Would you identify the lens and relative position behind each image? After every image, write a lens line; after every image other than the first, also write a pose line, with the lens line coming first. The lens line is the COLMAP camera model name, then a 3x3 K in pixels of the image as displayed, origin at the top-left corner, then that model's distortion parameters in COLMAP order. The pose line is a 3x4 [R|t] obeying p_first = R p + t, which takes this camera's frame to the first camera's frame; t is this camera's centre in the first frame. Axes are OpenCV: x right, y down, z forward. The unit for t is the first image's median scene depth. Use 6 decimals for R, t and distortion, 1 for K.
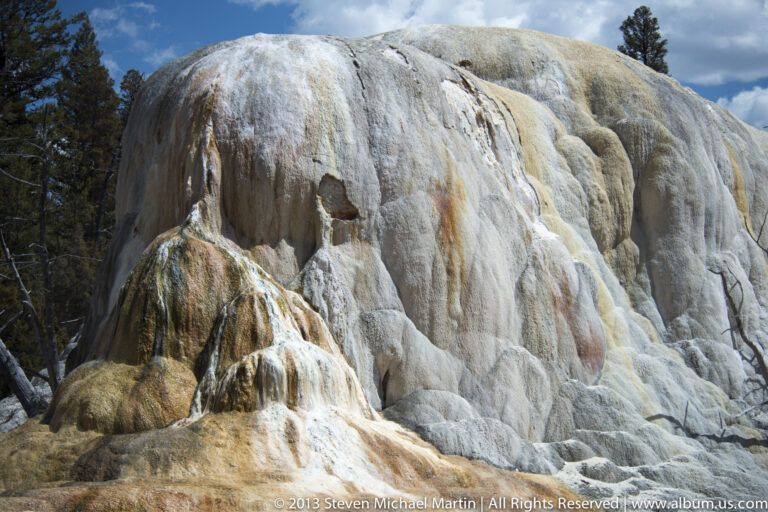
lens RADIAL K [[1795.1, 0, 384.0], [0, 1795.1, 256.0], [0, 0, 1]] dist [-0.541375, 0.404377]
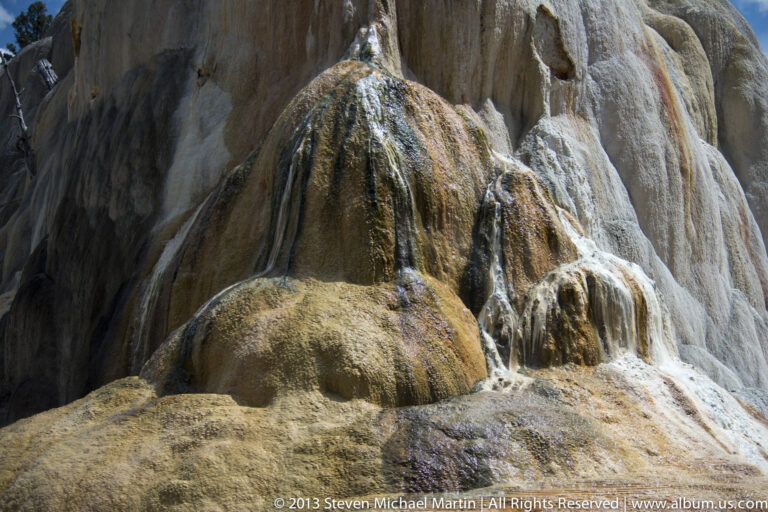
lens RADIAL K [[1795.1, 0, 384.0], [0, 1795.1, 256.0], [0, 0, 1]] dist [-0.541375, 0.404377]
pose [[0.899143, 0.040857, 0.435744, -0.355024], [-0.029467, 0.999025, -0.032869, 0.066258], [-0.436662, 0.016714, 0.899470, 0.461869]]
